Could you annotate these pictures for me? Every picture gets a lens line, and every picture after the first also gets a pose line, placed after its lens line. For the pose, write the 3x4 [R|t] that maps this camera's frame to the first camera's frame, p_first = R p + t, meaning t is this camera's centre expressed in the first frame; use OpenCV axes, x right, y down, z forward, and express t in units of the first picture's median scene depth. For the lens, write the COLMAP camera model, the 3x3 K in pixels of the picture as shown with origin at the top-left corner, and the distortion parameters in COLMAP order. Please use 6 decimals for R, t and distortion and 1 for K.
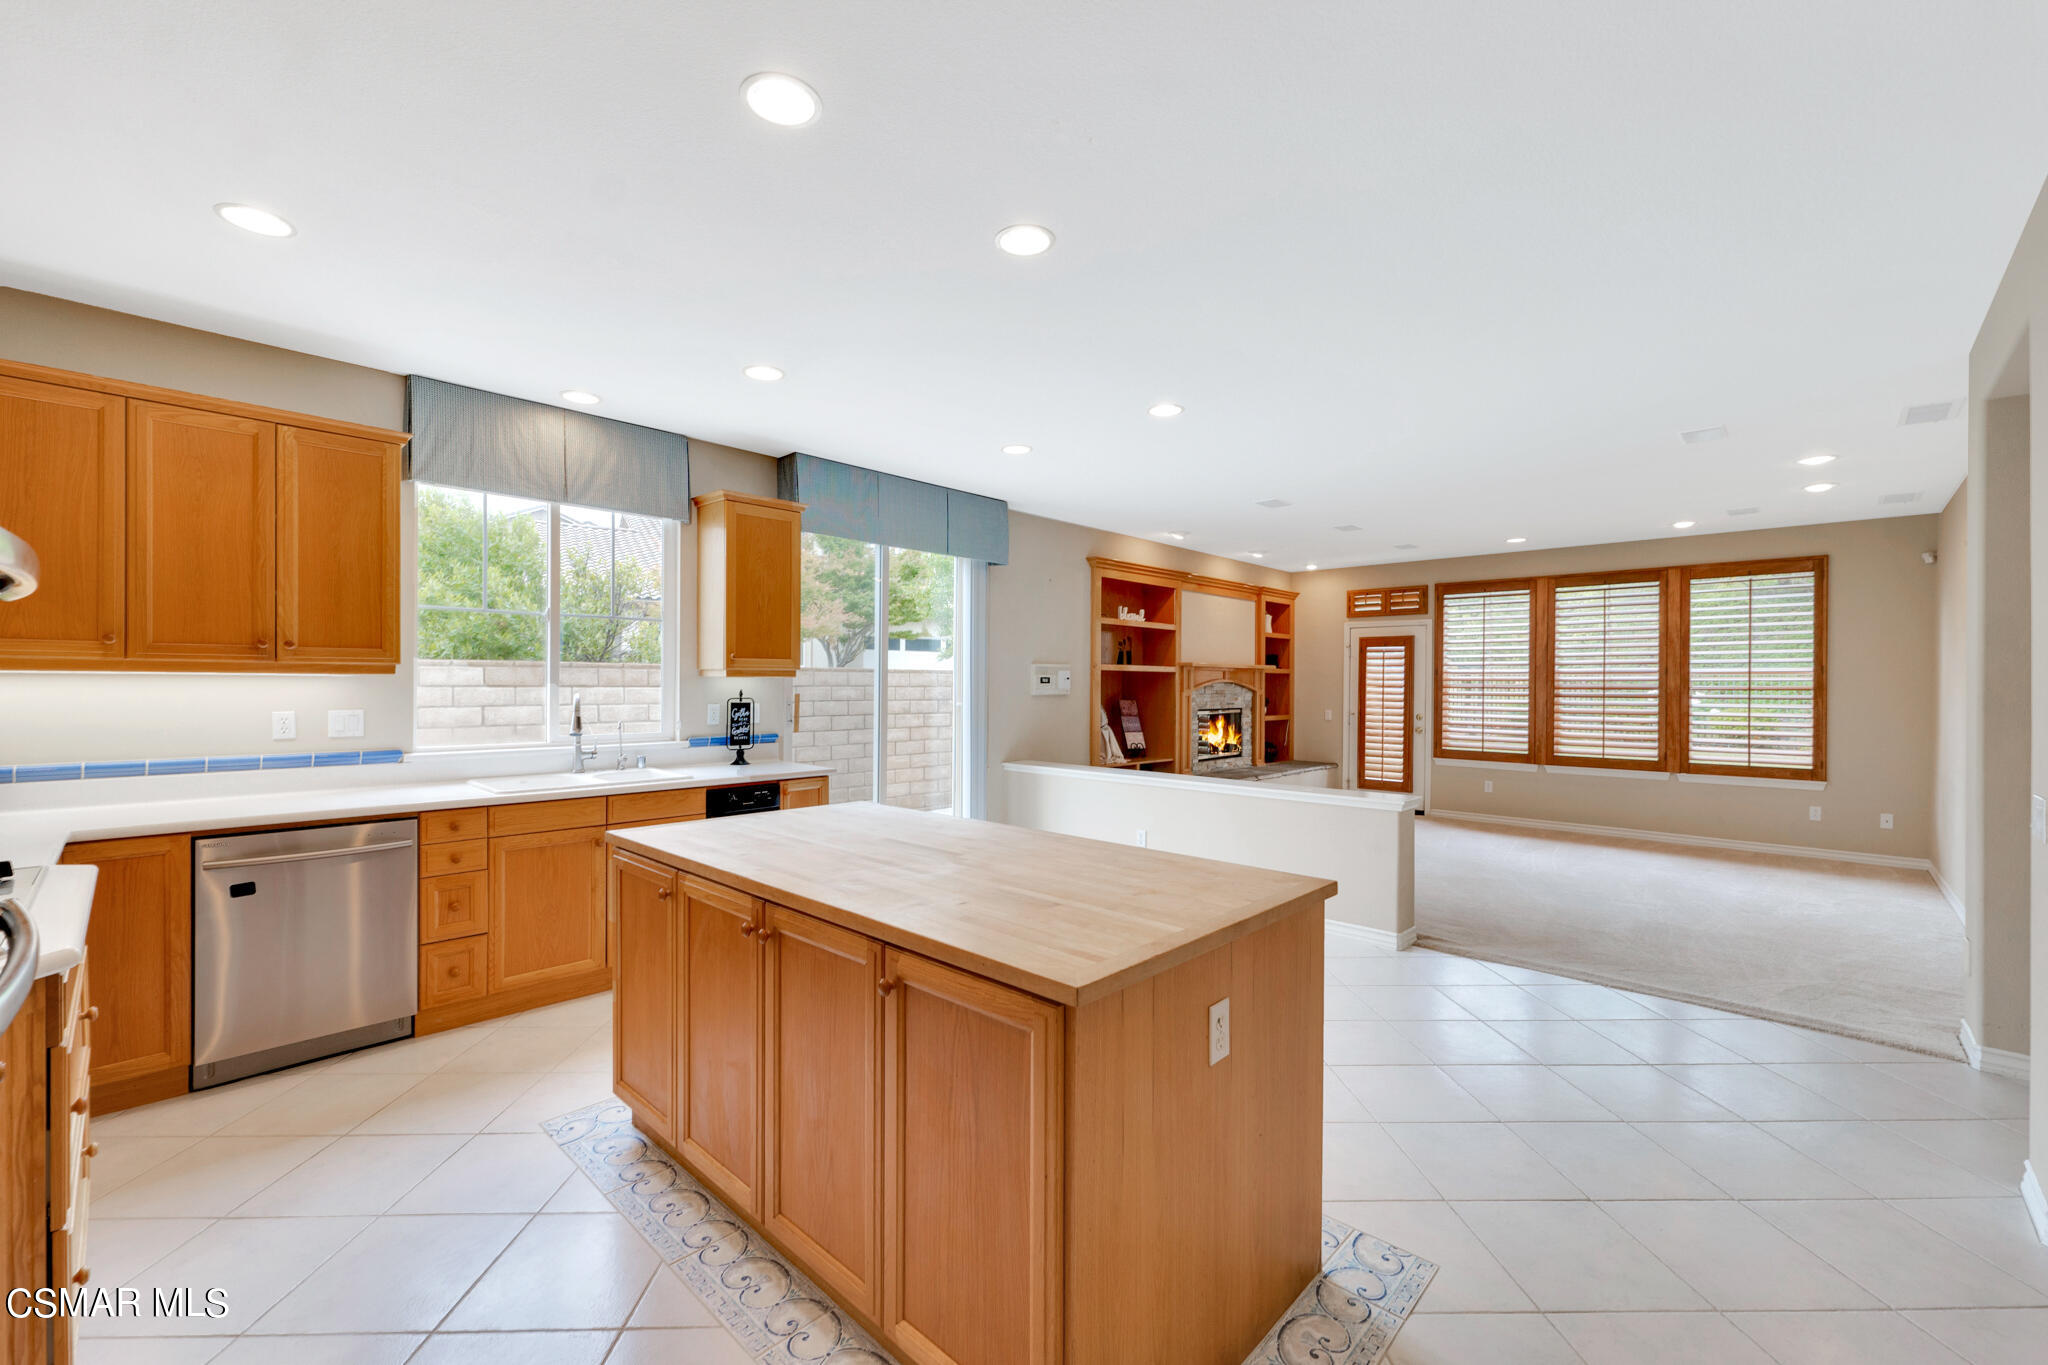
lens RADIAL K [[839.5, 0, 1022.4], [0, 839.5, 690.0], [0, 0, 1]] dist [-0.002169, 0.000088]
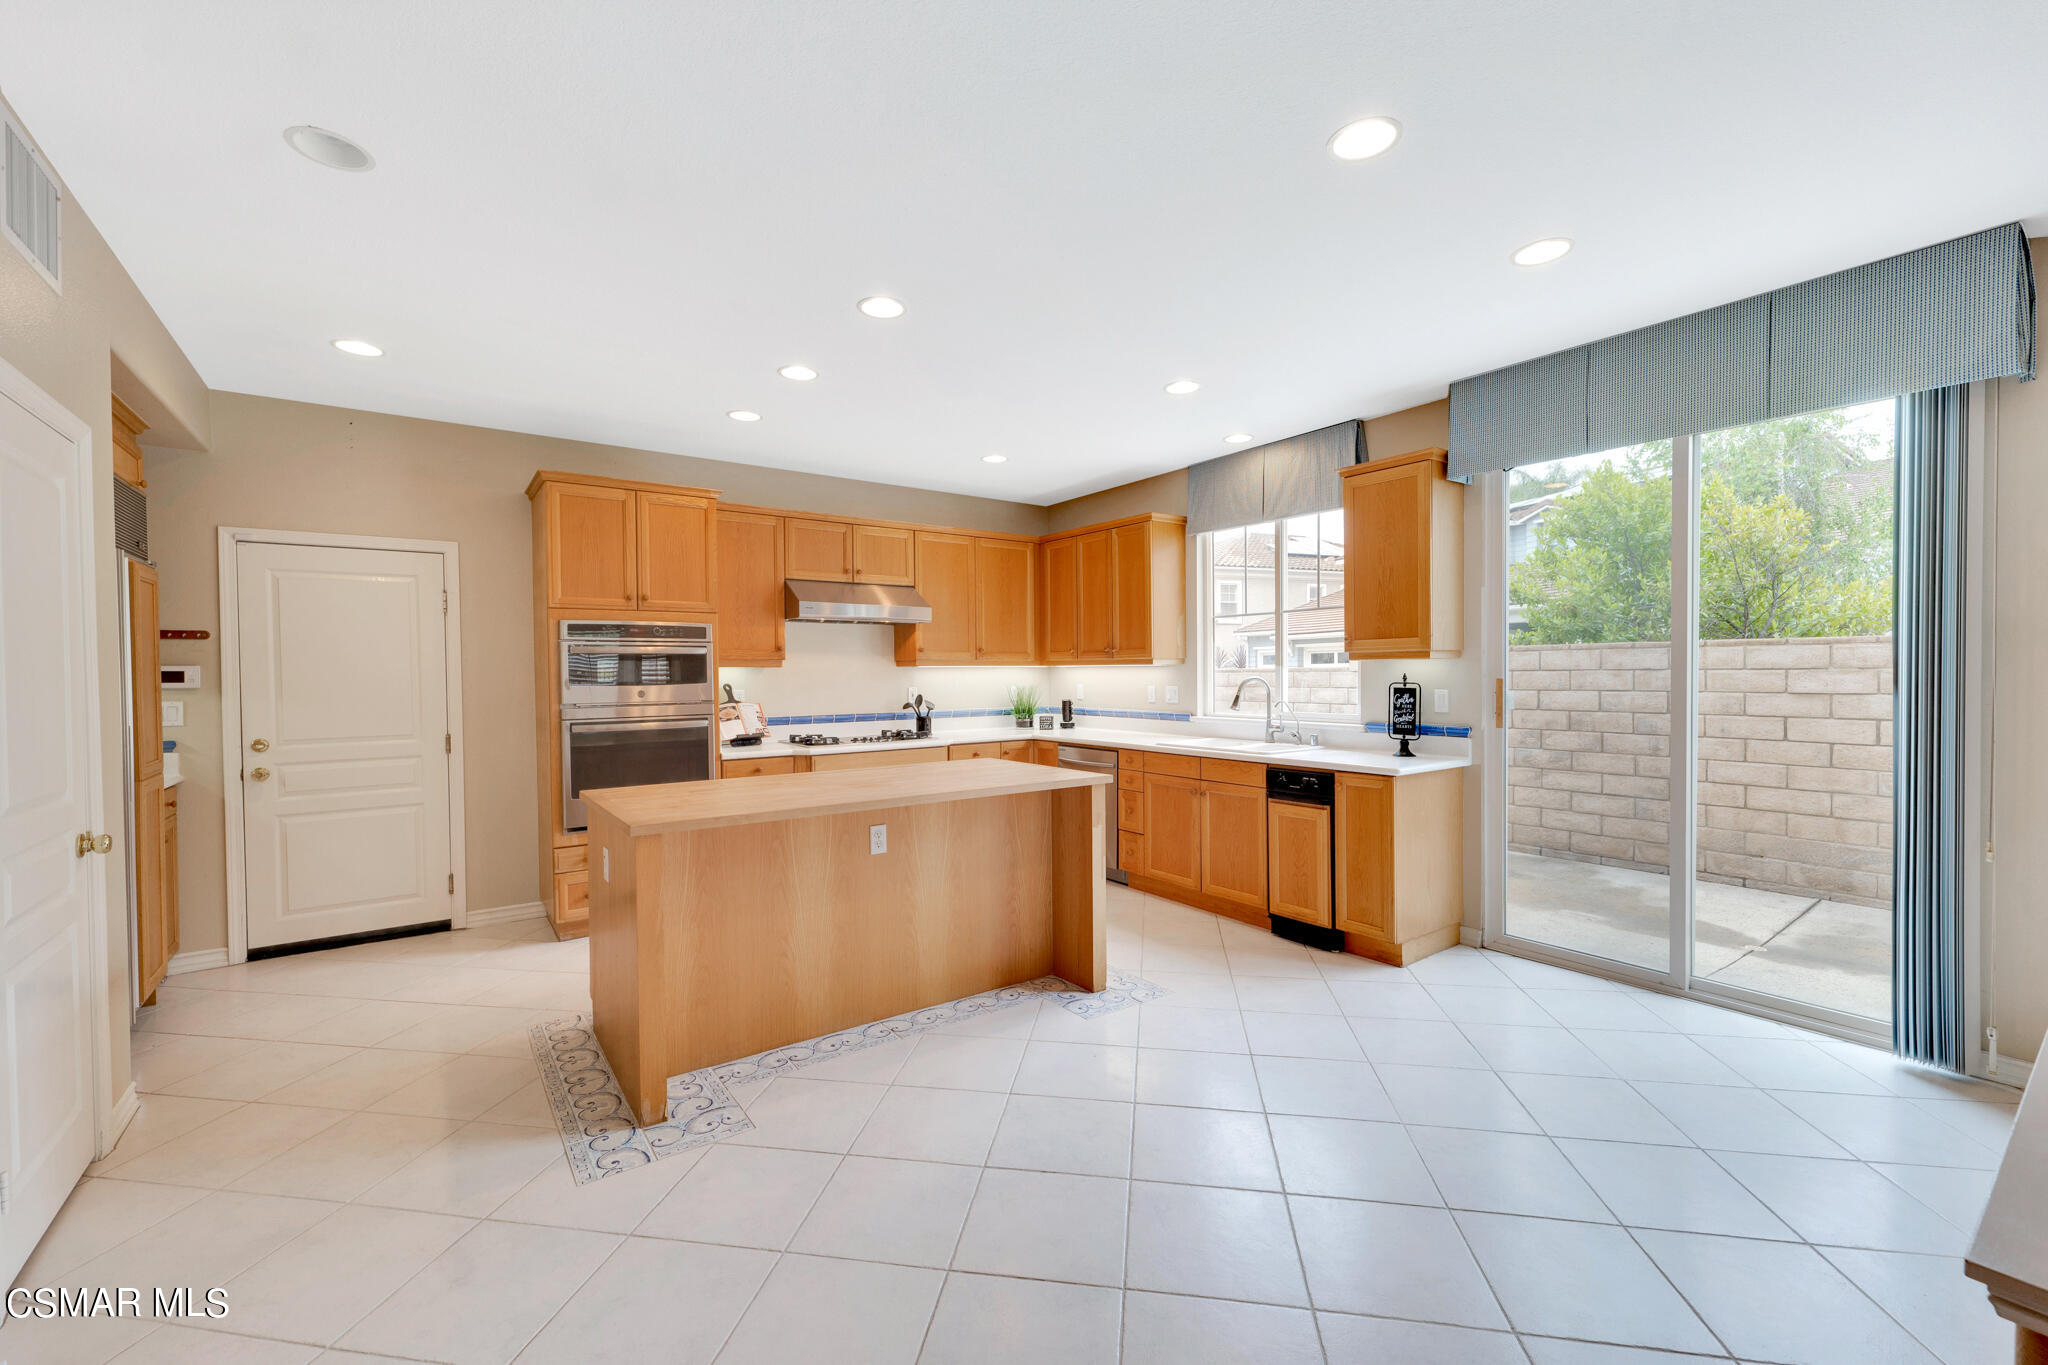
lens RADIAL K [[839.5, 0, 1024.2], [0, 839.5, 681.4], [0, 0, 1]] dist [-0.002169, 0.000088]
pose [[-0.184569, 0.007619, -0.982790, 0.635608], [-0.000082, 0.999970, 0.007768, 0.000893], [0.982820, 0.001515, -0.184563, 0.767652]]
